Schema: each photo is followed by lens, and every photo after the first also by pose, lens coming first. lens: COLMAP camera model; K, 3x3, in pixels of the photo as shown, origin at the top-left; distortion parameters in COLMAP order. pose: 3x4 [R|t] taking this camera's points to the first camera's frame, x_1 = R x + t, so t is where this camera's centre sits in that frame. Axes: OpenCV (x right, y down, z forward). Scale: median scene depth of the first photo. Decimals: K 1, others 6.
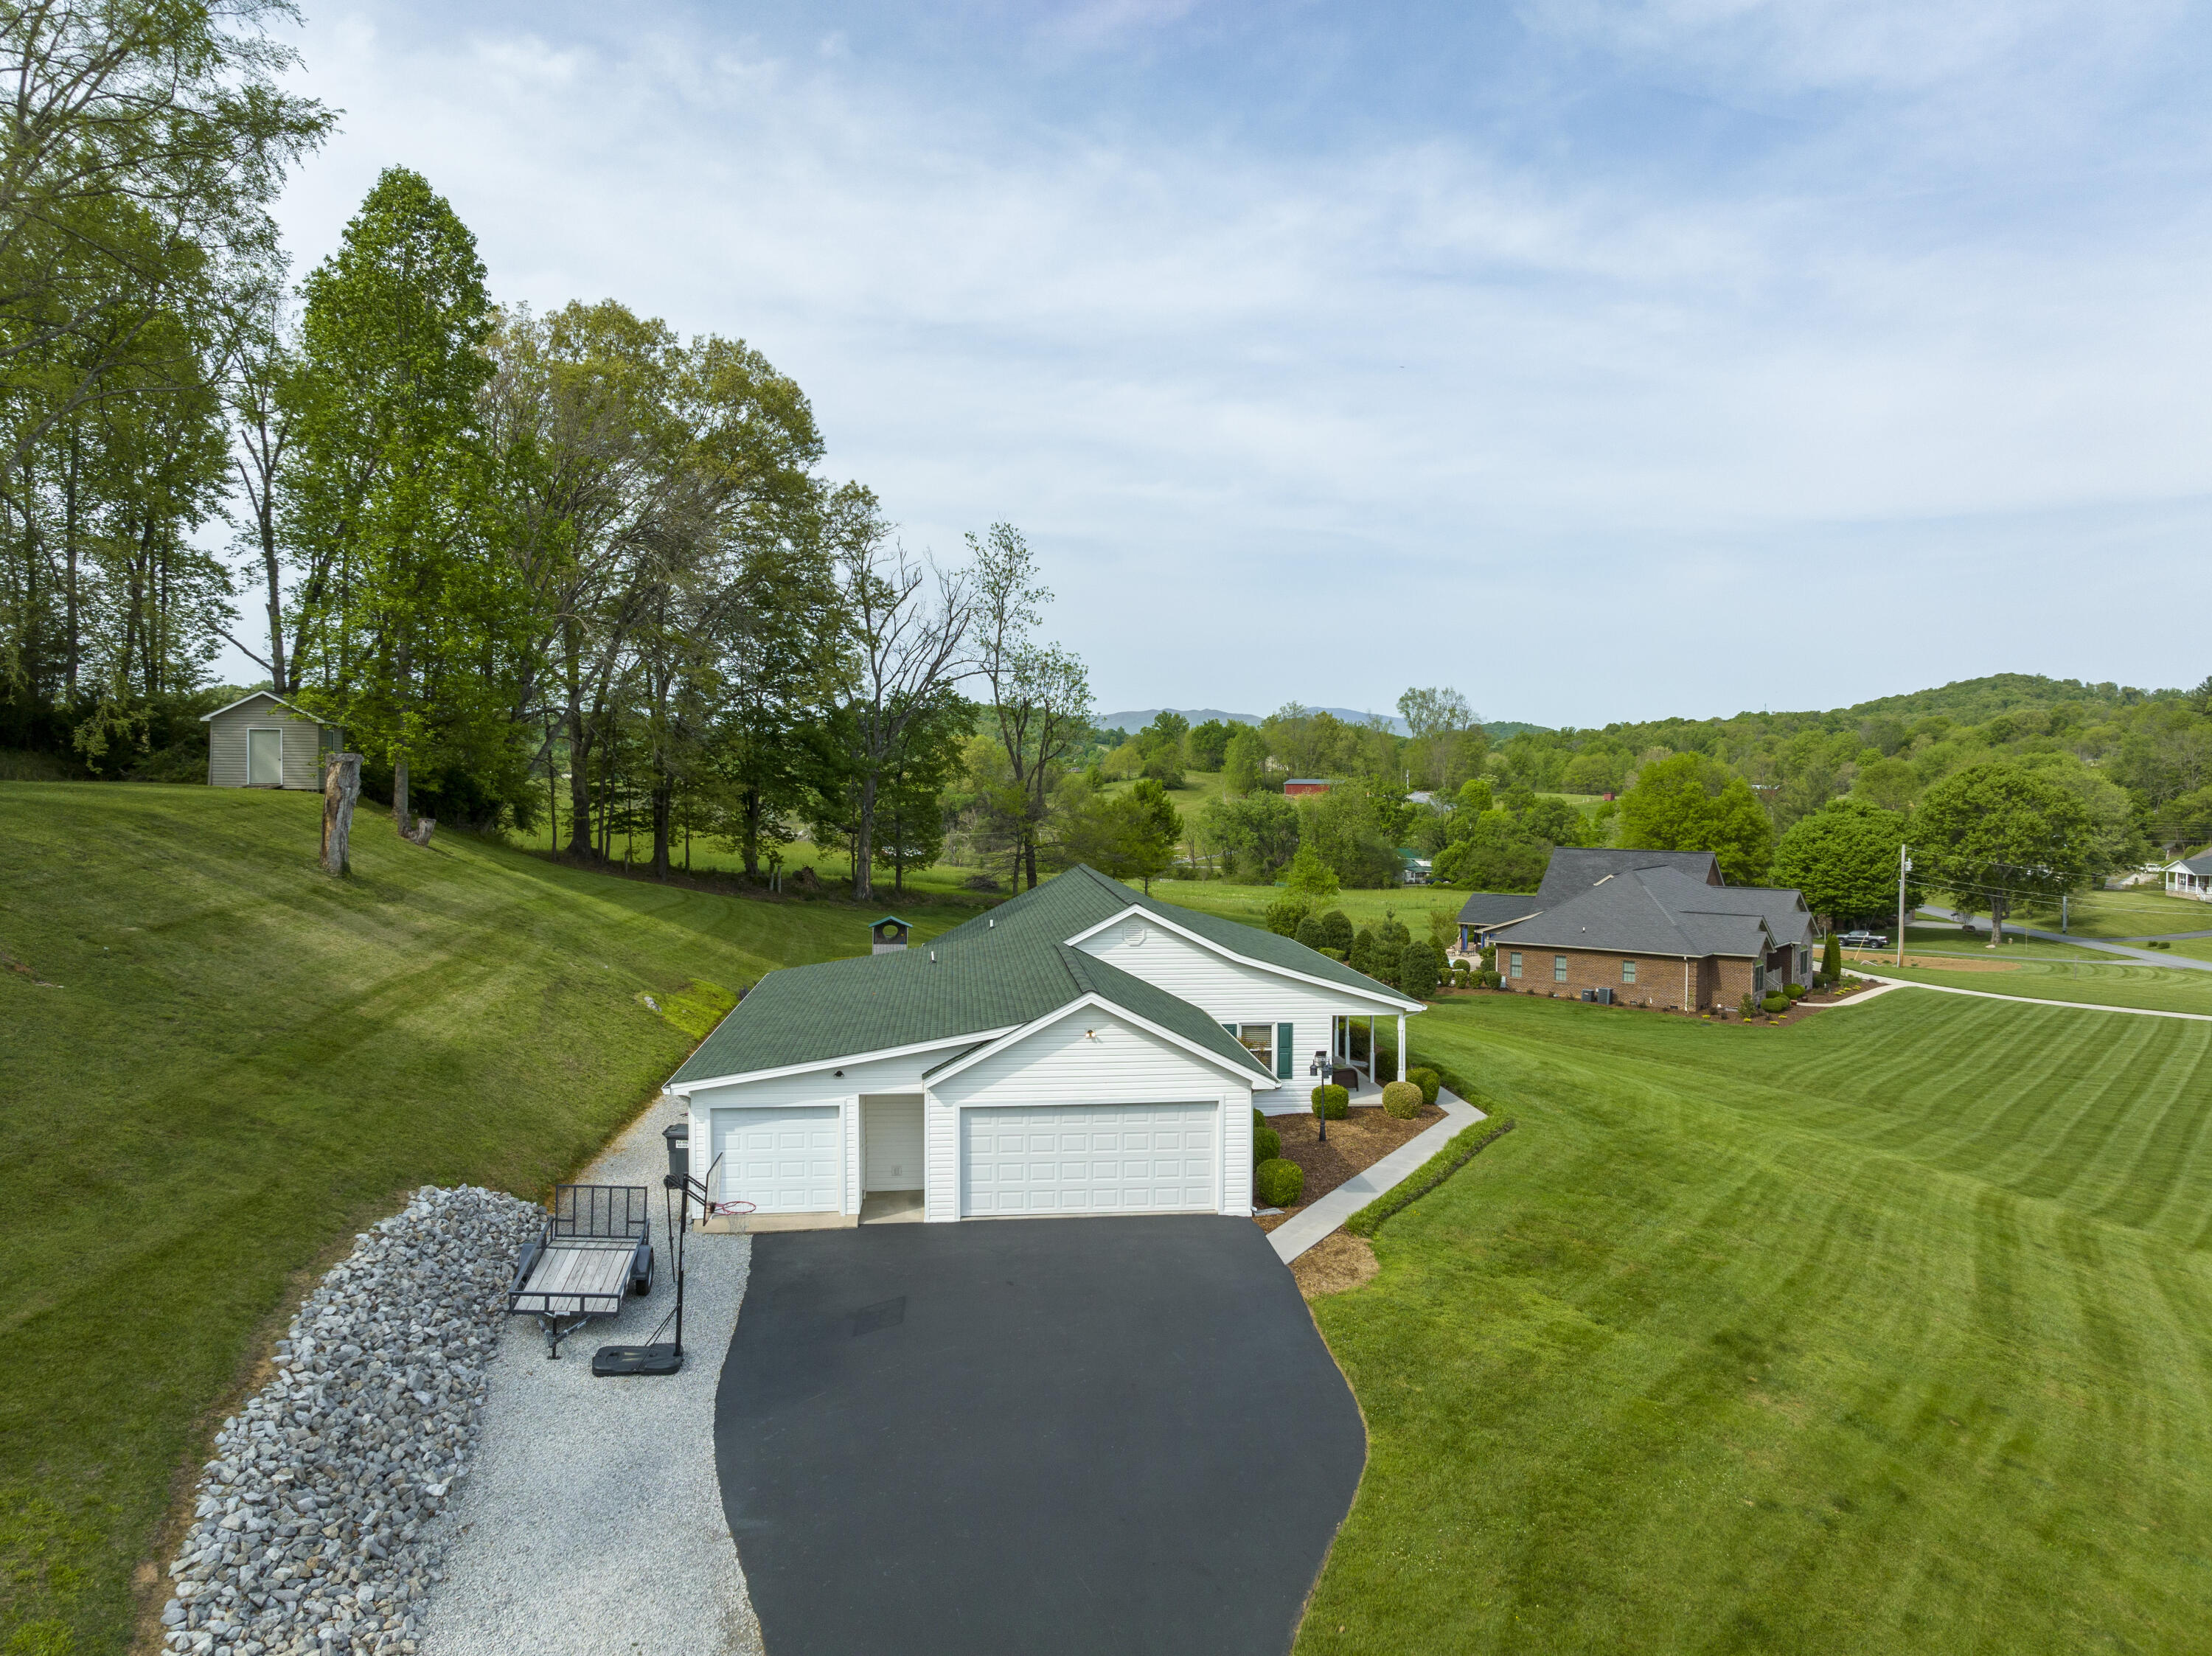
lens RADIAL K [[1561.5, 0, 1112.6], [0, 1561.5, 816.8], [0, 0, 1]] dist [-0.035030, 0.000195]
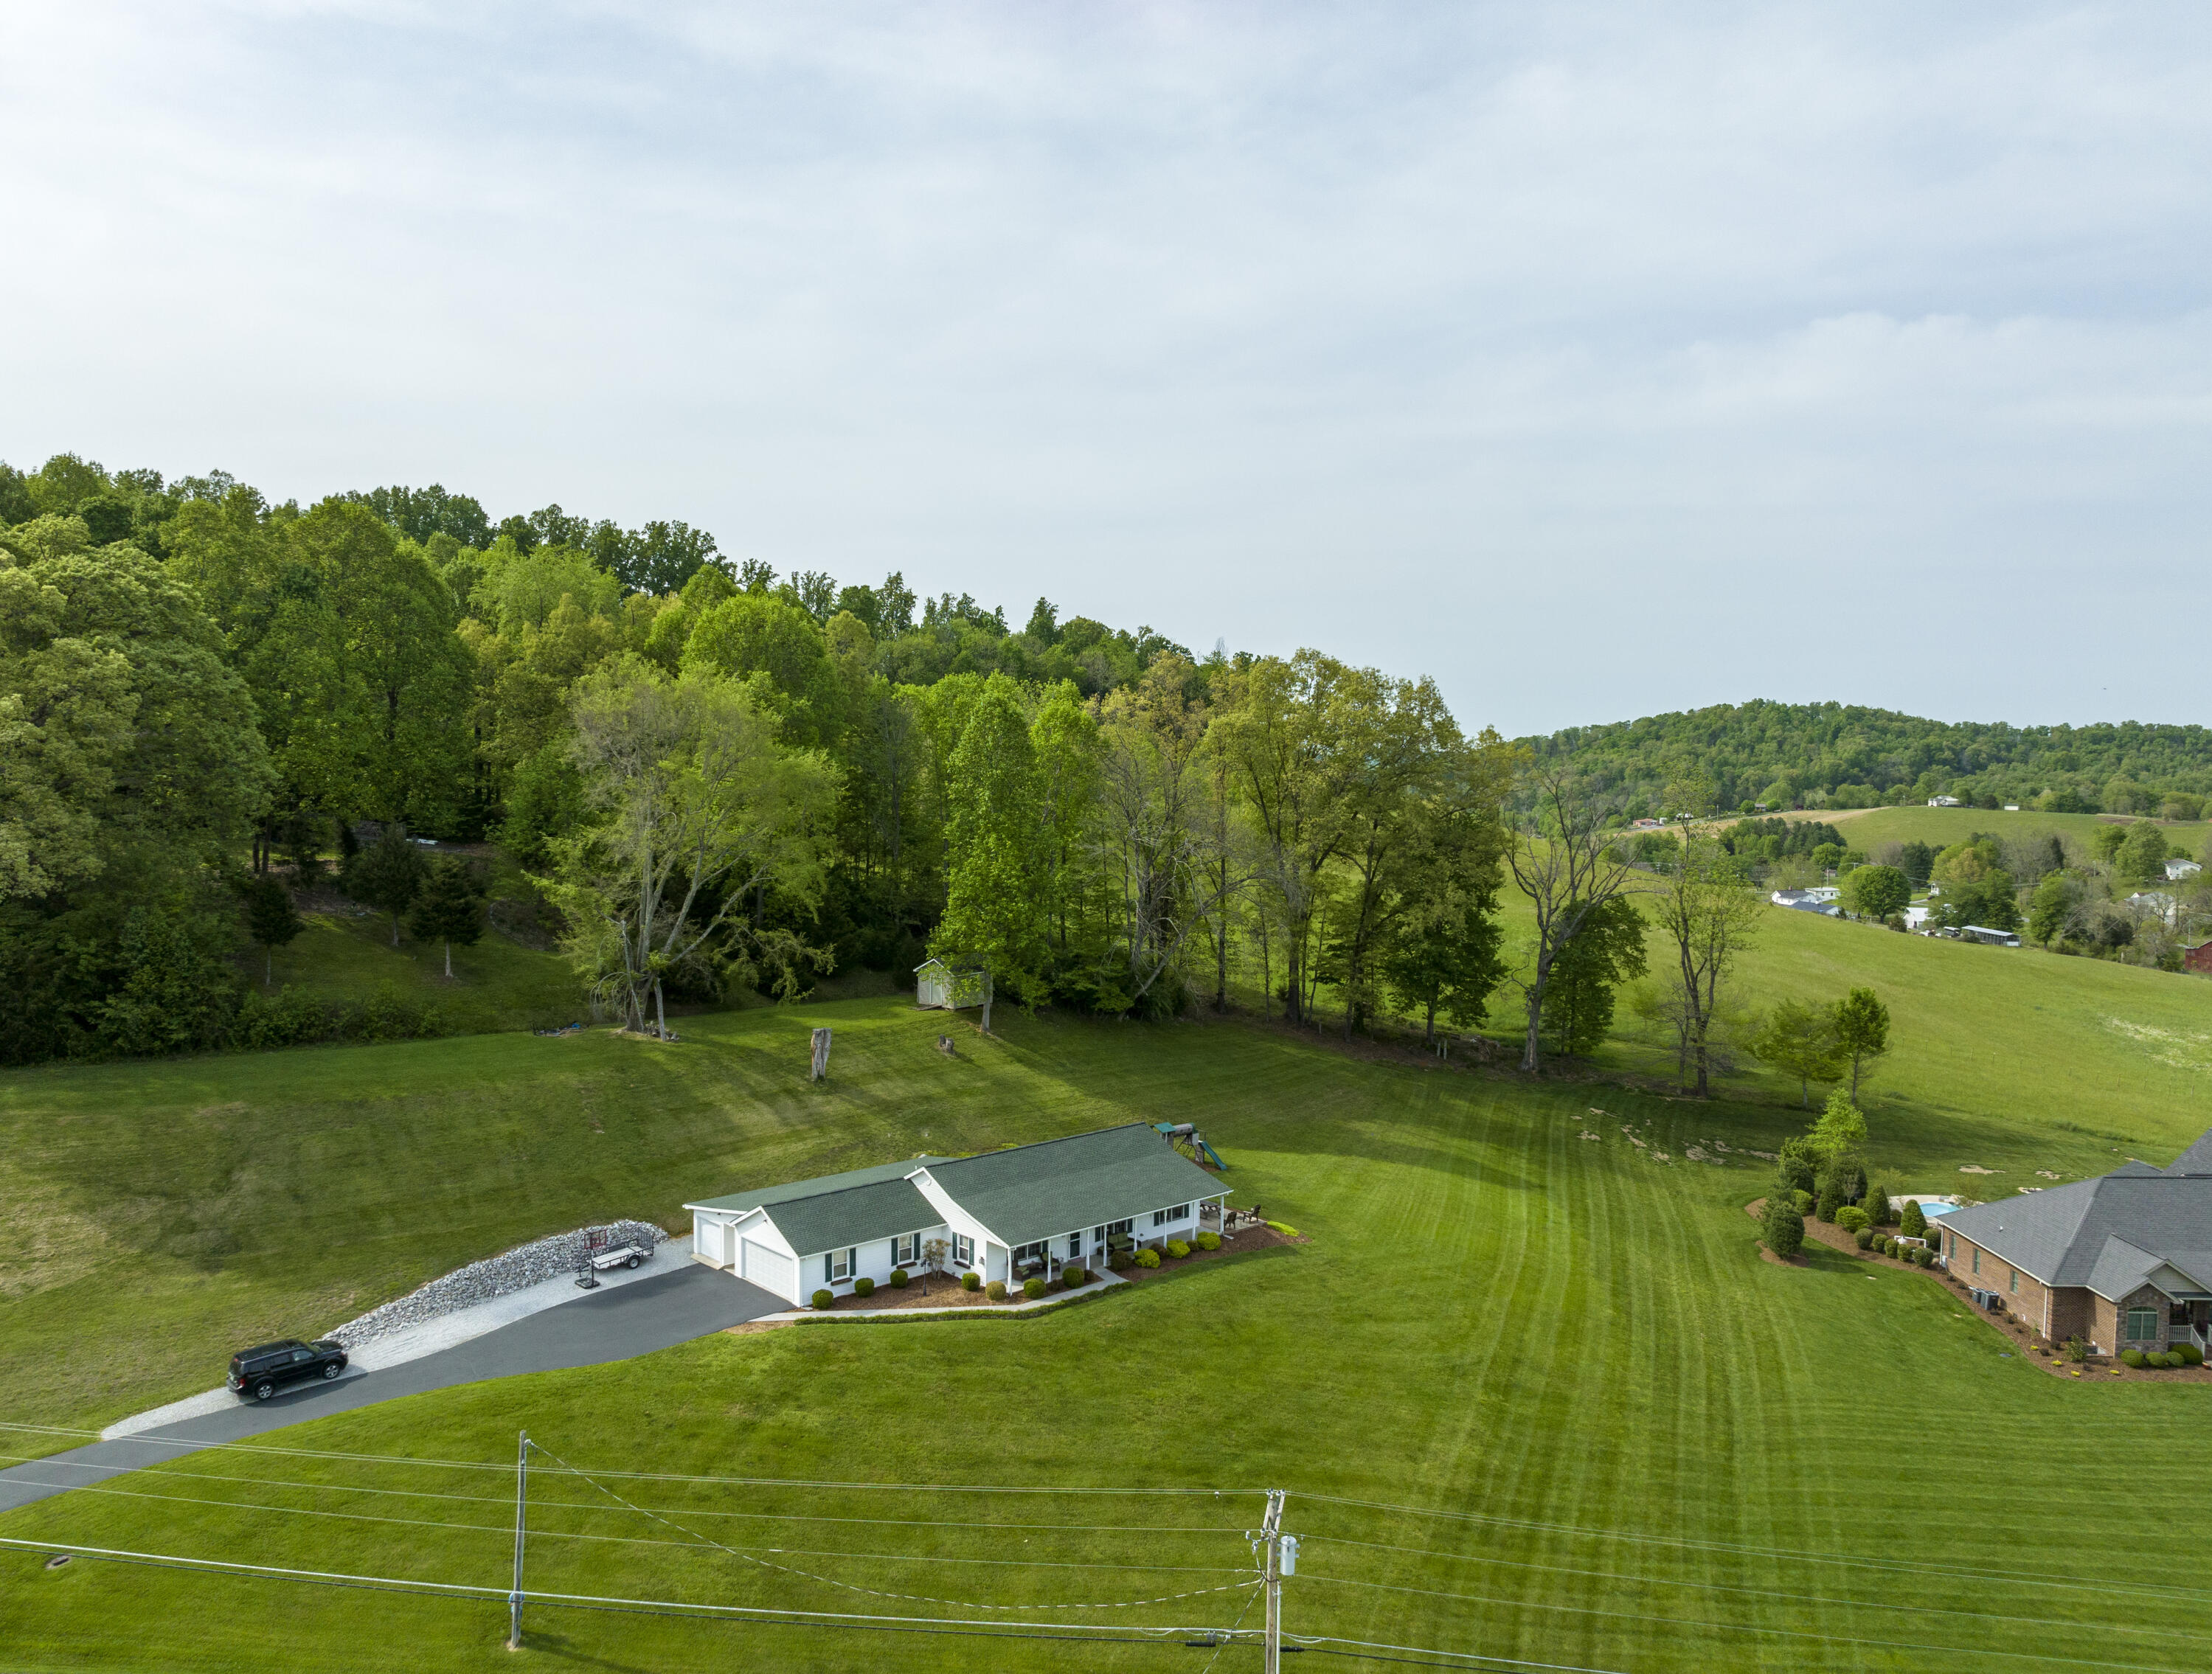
lens RADIAL K [[1585.1, 0, 1091.4], [0, 1585.1, 832.9], [0, 0, 1]] dist [-0.033058, -0.003772]
pose [[0.595644, 0.040374, -0.802233, 0.625587], [-0.032080, 0.999135, 0.026465, -0.156207], [0.802608, 0.009972, 0.596424, -0.042577]]
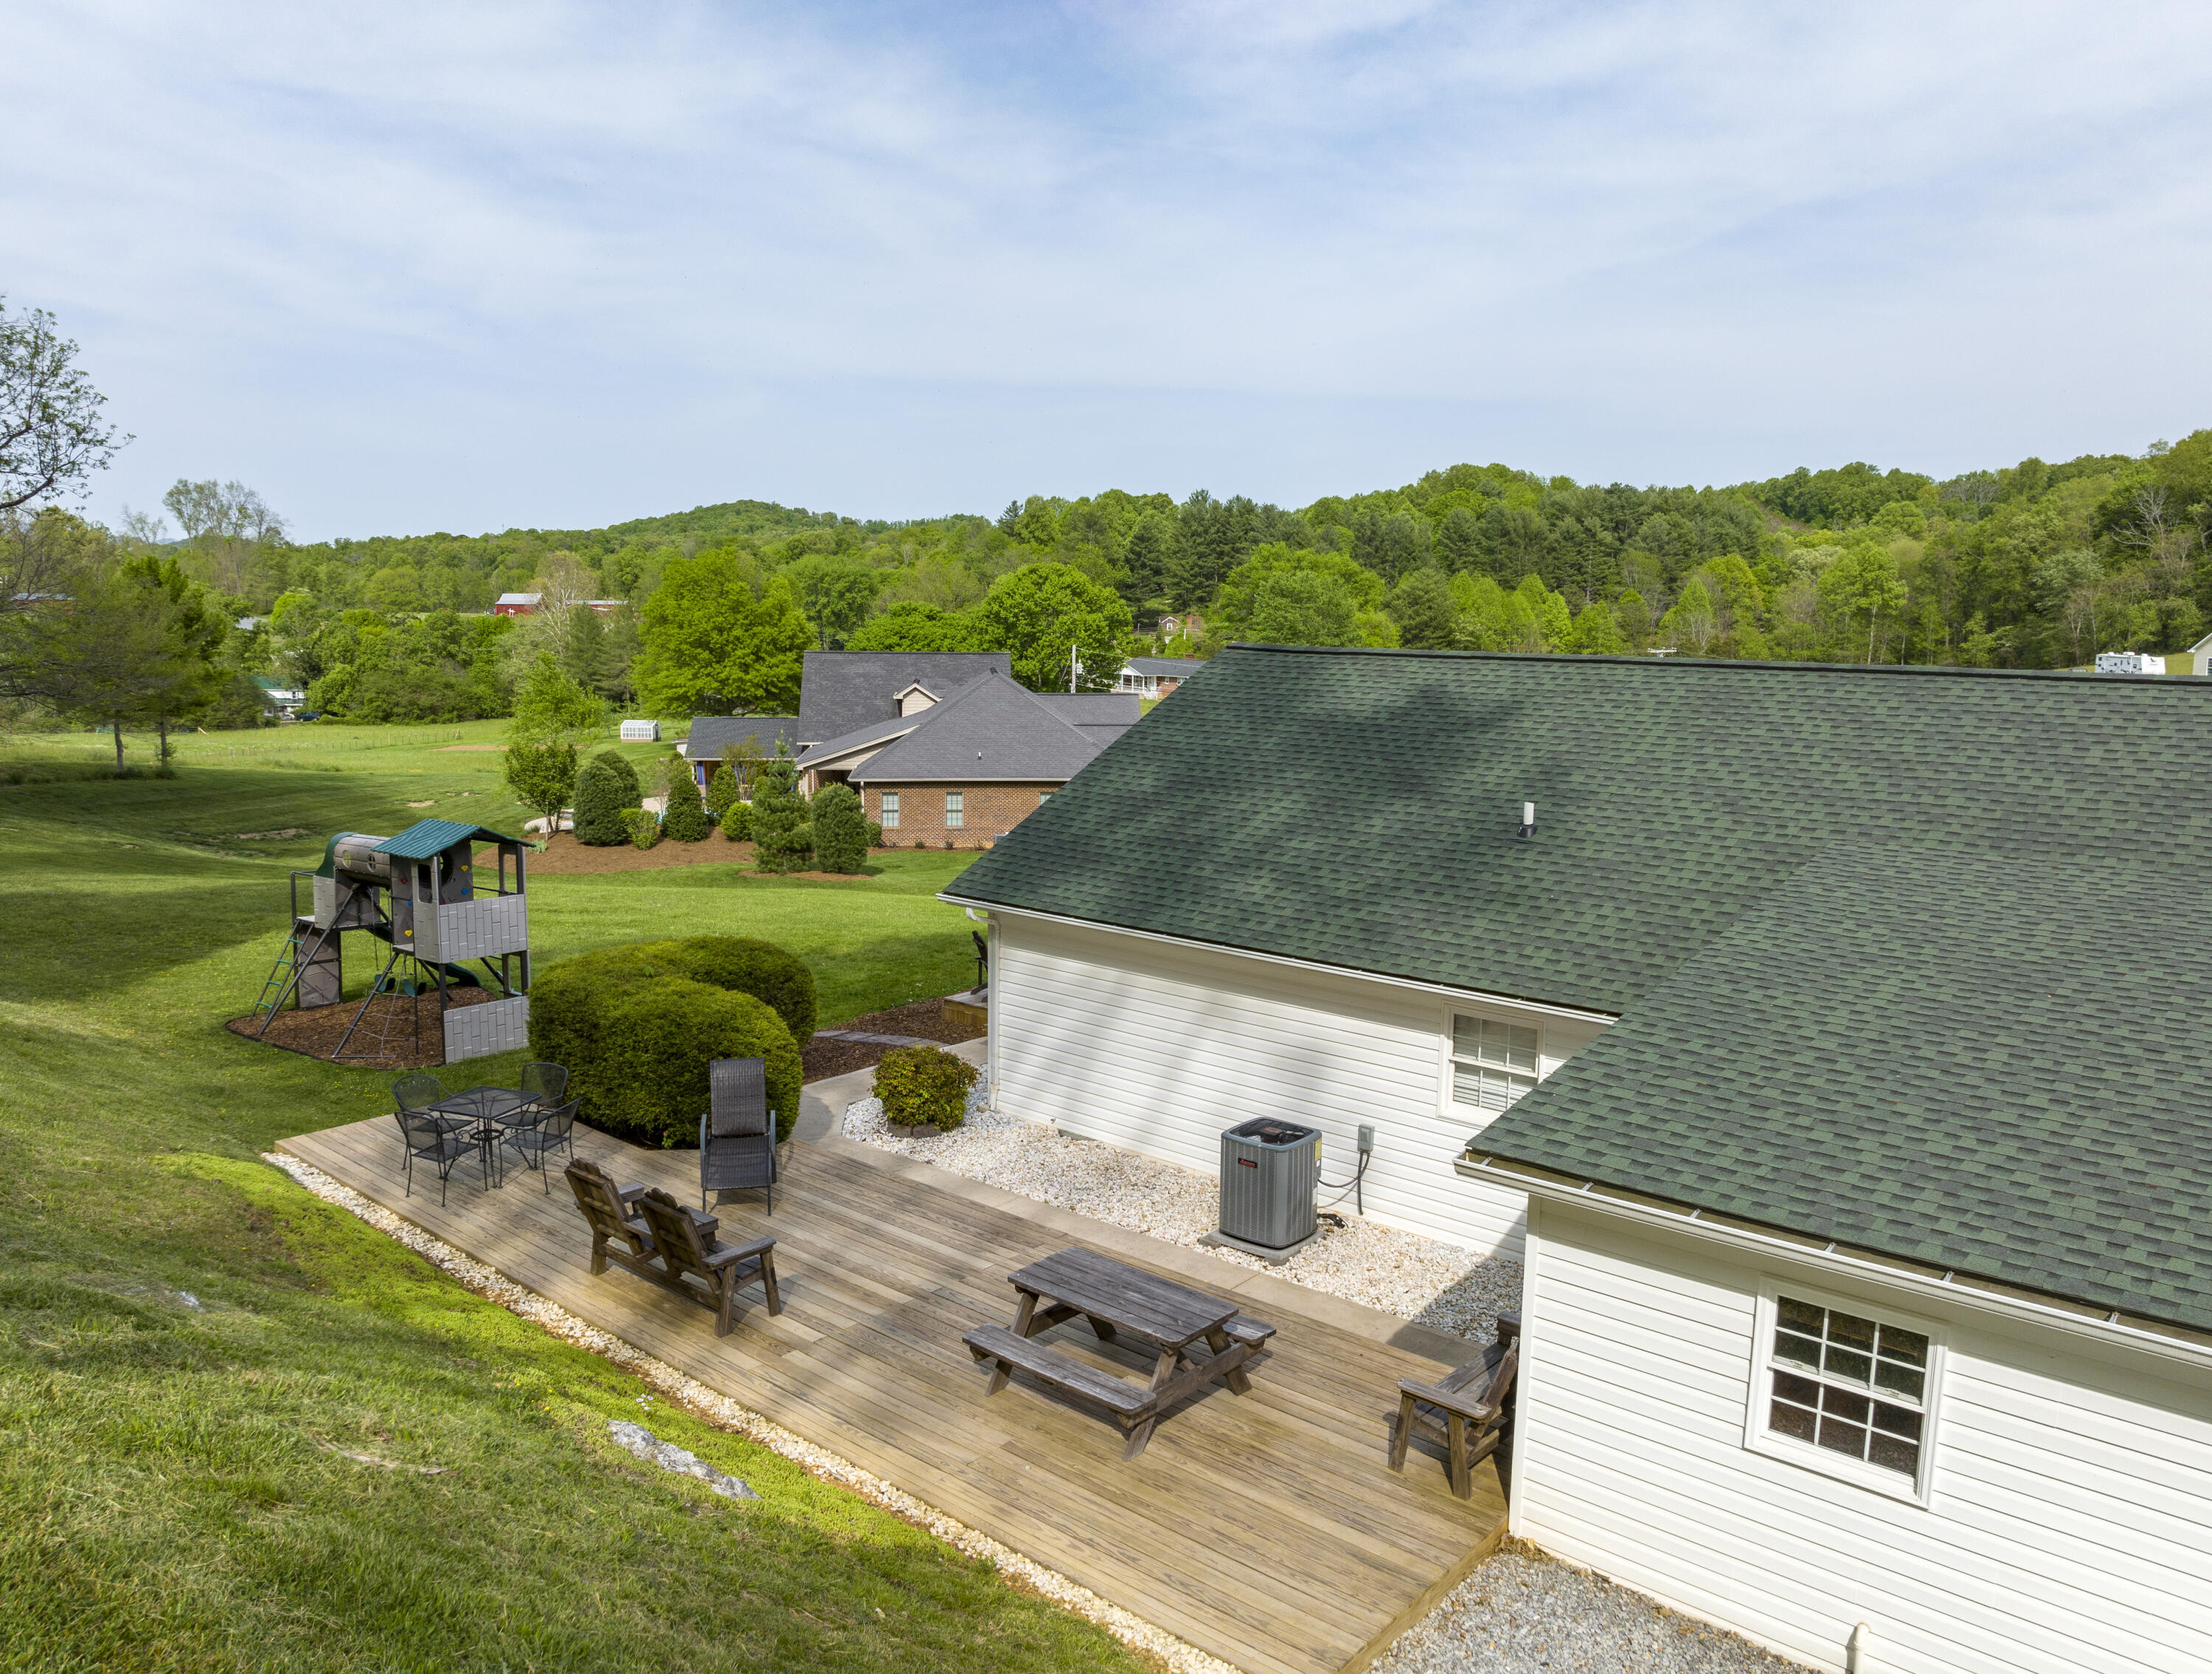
lens RADIAL K [[1585.1, 0, 1112.9], [0, 1585.1, 842.8], [0, 0, 1]] dist [-0.033058, -0.003772]
pose [[0.721738, -0.100568, 0.684821, -0.151609], [0.012681, 0.991143, 0.132189, 0.011774], [-0.692050, -0.086721, 0.716622, 0.340656]]
